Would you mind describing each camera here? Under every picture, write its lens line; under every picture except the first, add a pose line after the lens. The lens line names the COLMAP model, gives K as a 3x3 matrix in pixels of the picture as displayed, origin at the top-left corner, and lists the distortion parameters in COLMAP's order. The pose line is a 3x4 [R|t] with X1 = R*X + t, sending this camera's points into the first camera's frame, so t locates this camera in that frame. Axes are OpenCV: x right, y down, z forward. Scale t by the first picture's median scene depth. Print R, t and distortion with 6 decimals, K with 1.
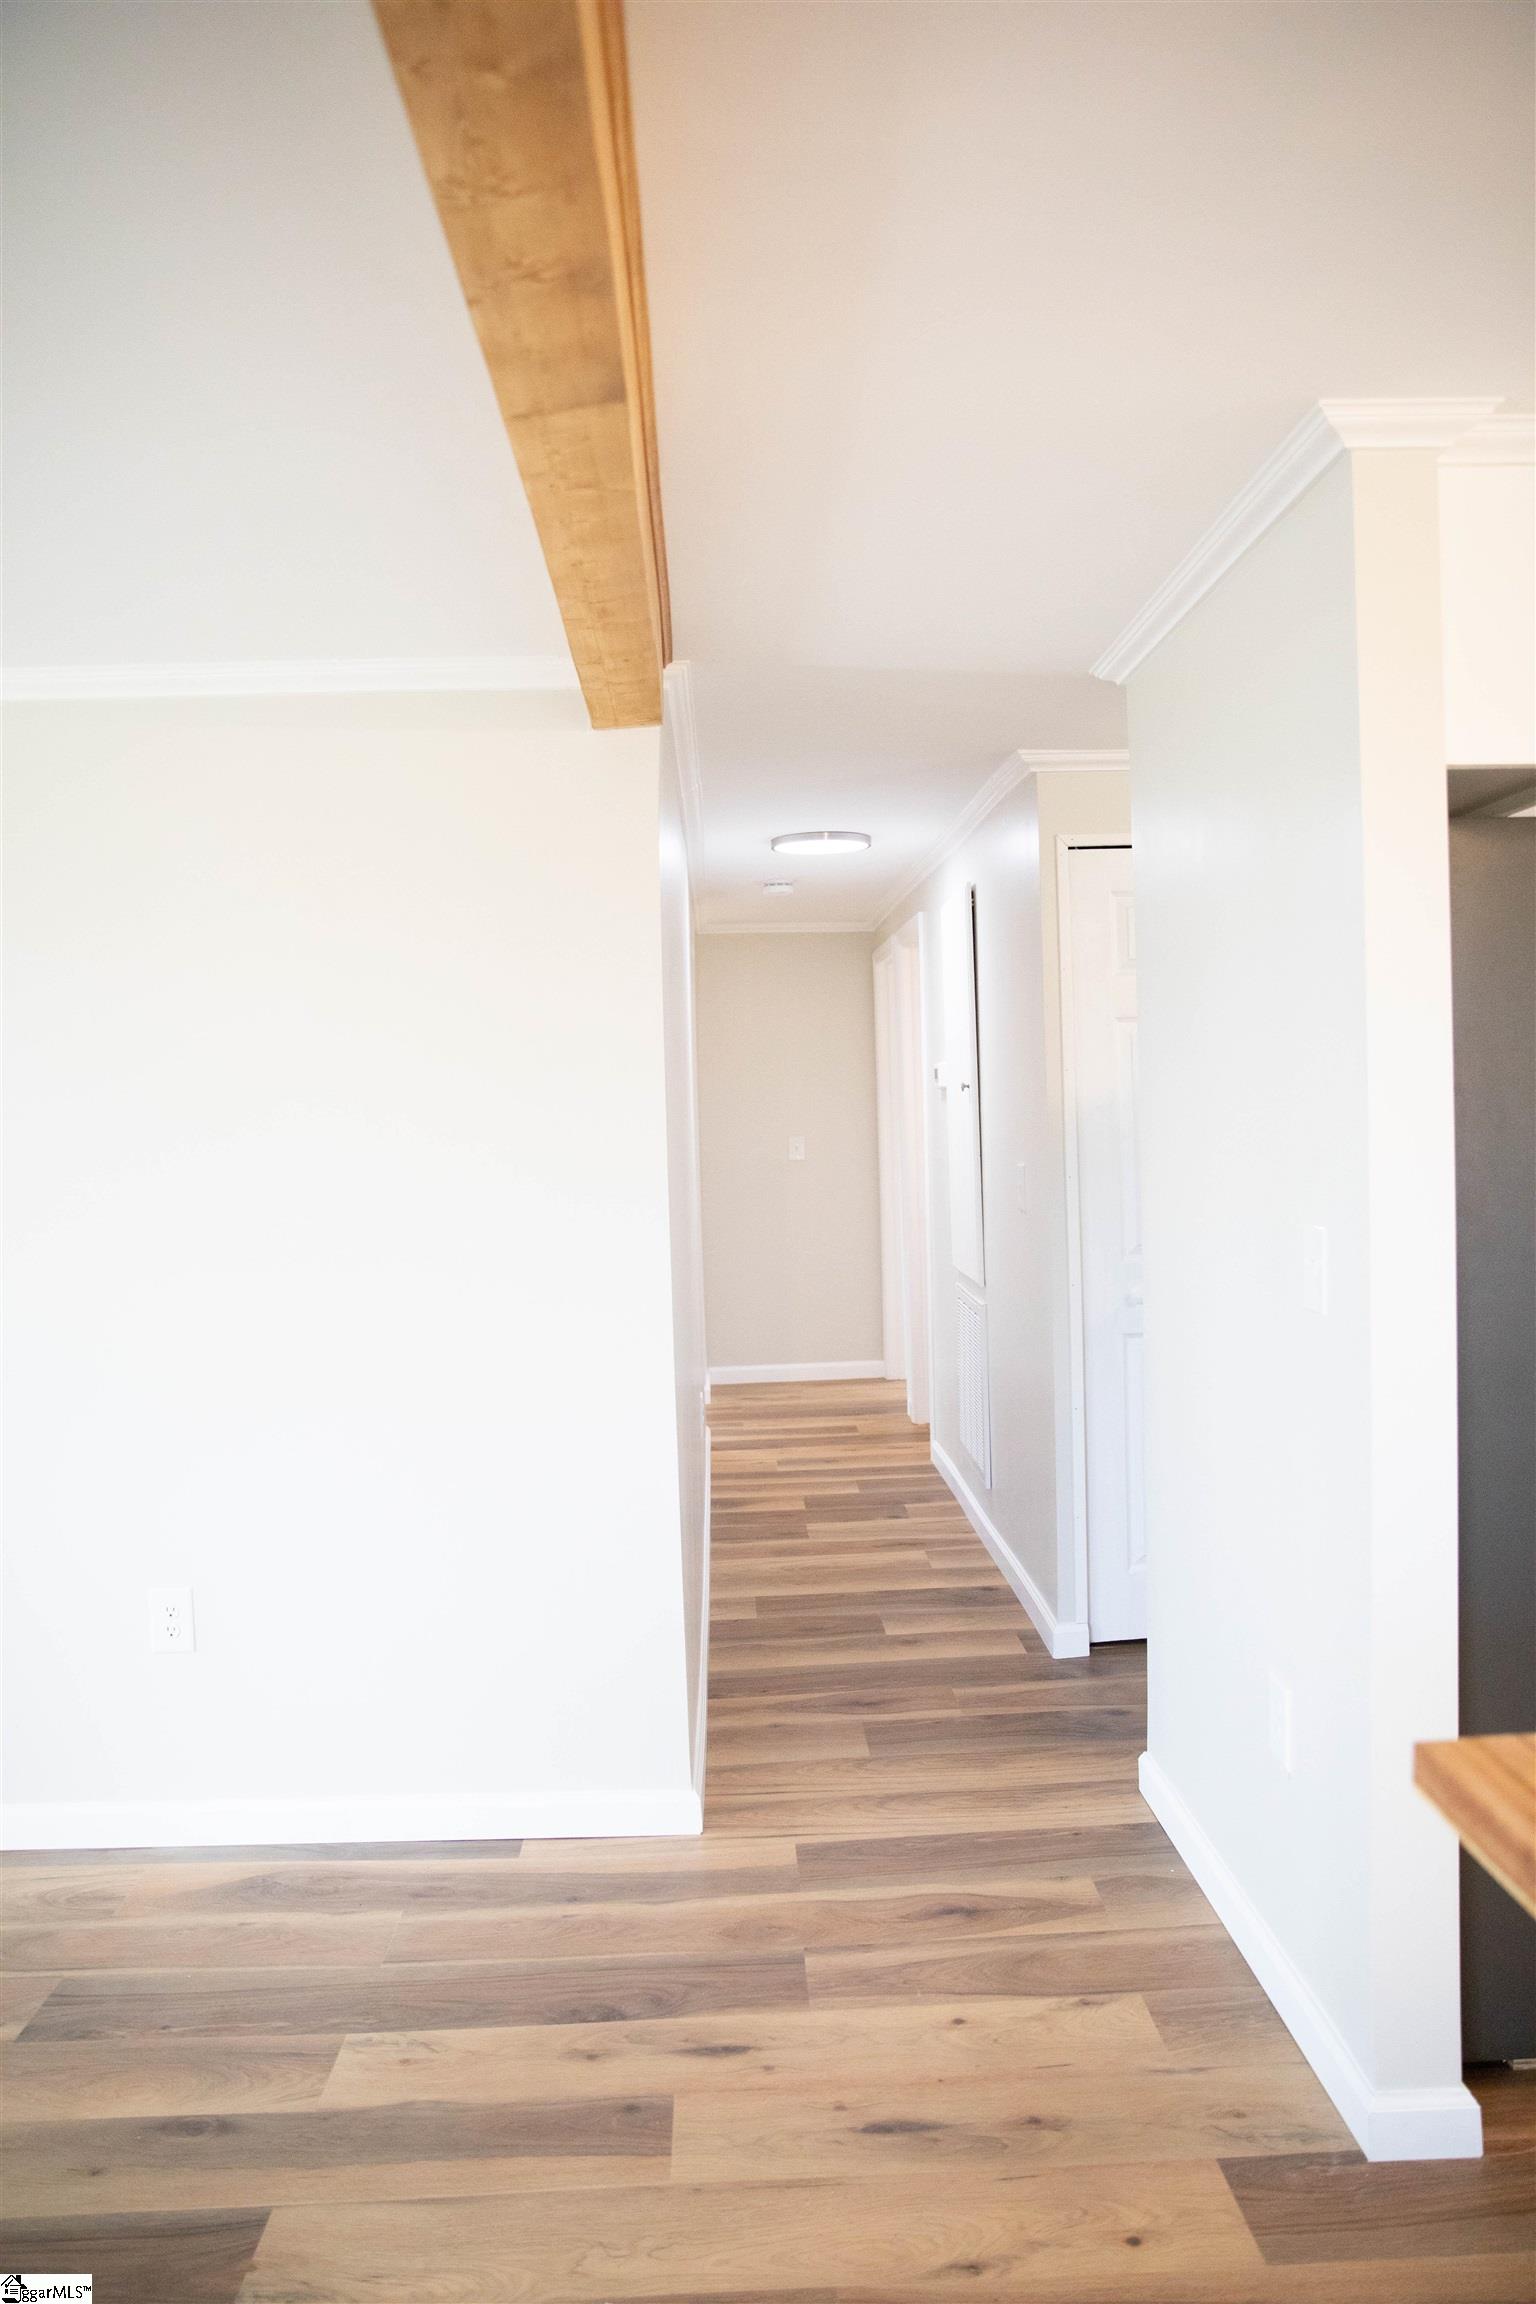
lens RADIAL K [[1574.2, 0, 766.3], [0, 1574.2, 1163.0], [0, 0, 1]] dist [-0.031515, 0.000565]
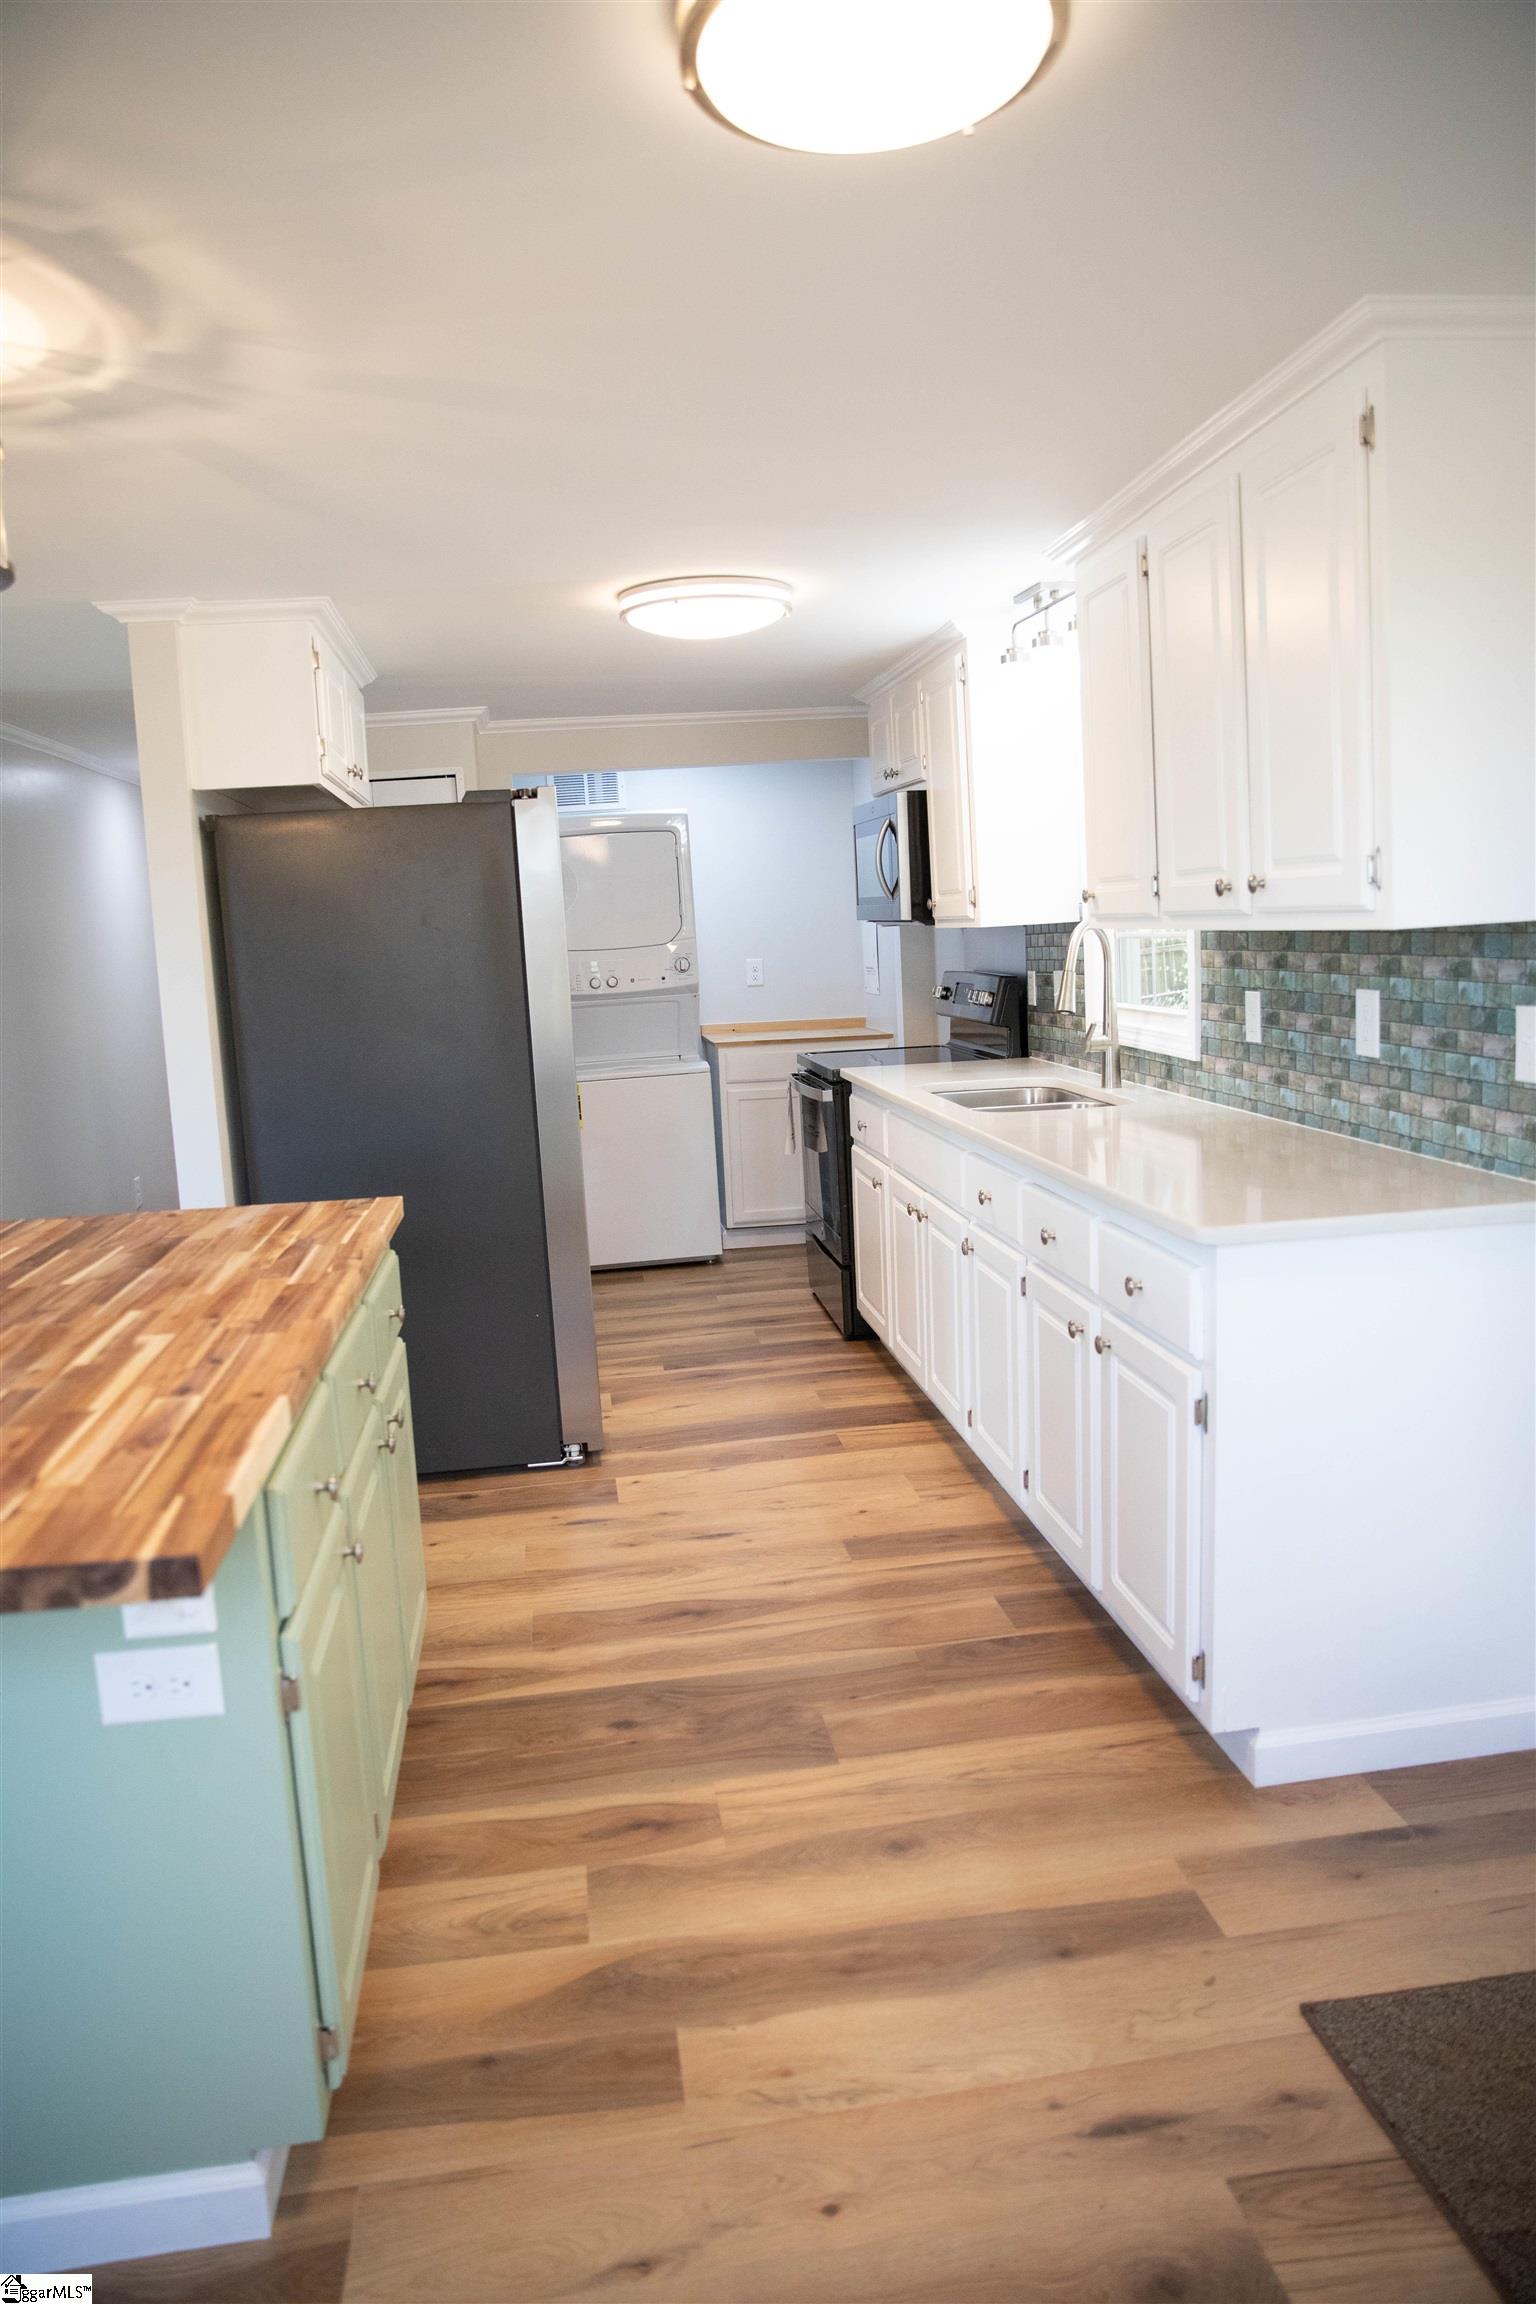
lens RADIAL K [[1573.3, 0, 764.6], [0, 1573.3, 1157.3], [0, 0, 1]] dist [-0.107013, 0.085443]
pose [[0.994196, -0.038110, 0.100610, 0.767564], [0.027638, 0.994245, 0.103504, 0.006212], [-0.103975, -0.100123, 0.989527, -0.796480]]
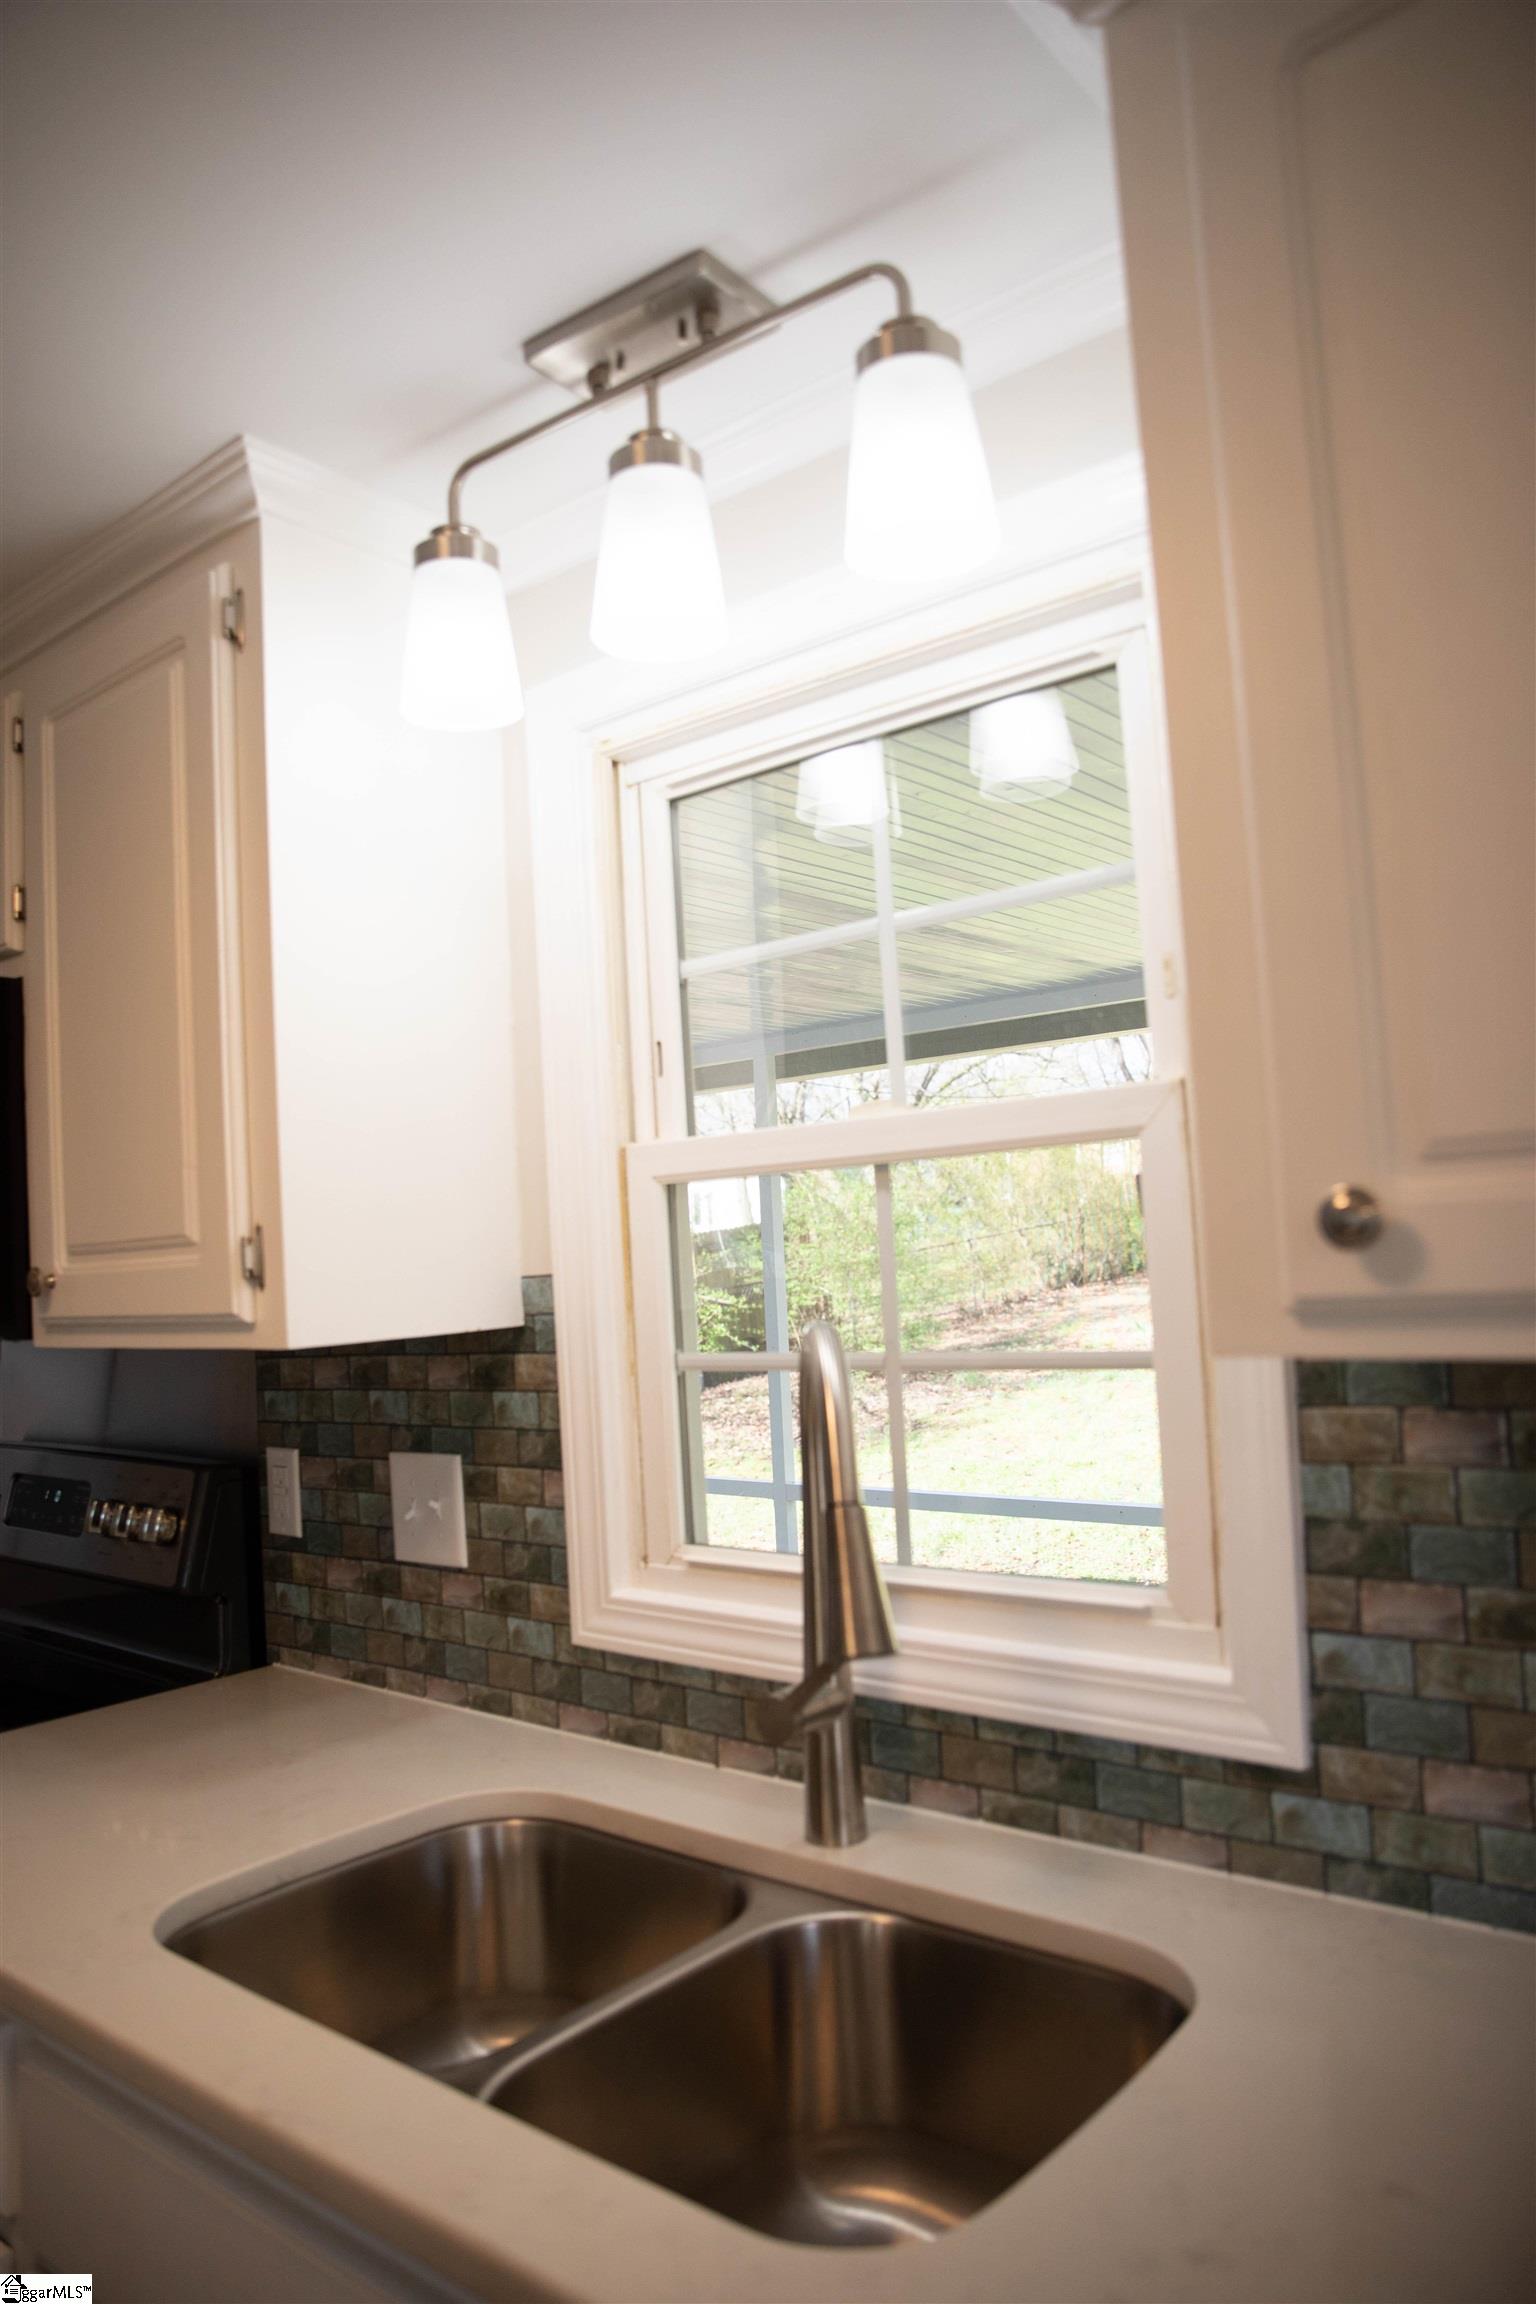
lens RADIAL K [[1573.3, 0, 764.6], [0, 1573.3, 1157.3], [0, 0, 1]] dist [-0.107013, 0.085443]
pose [[0.663095, 0.042449, 0.747331, 0.889622], [0.062762, 0.991722, -0.112019, -0.061478], [-0.745899, 0.121183, 0.654942, 0.532752]]
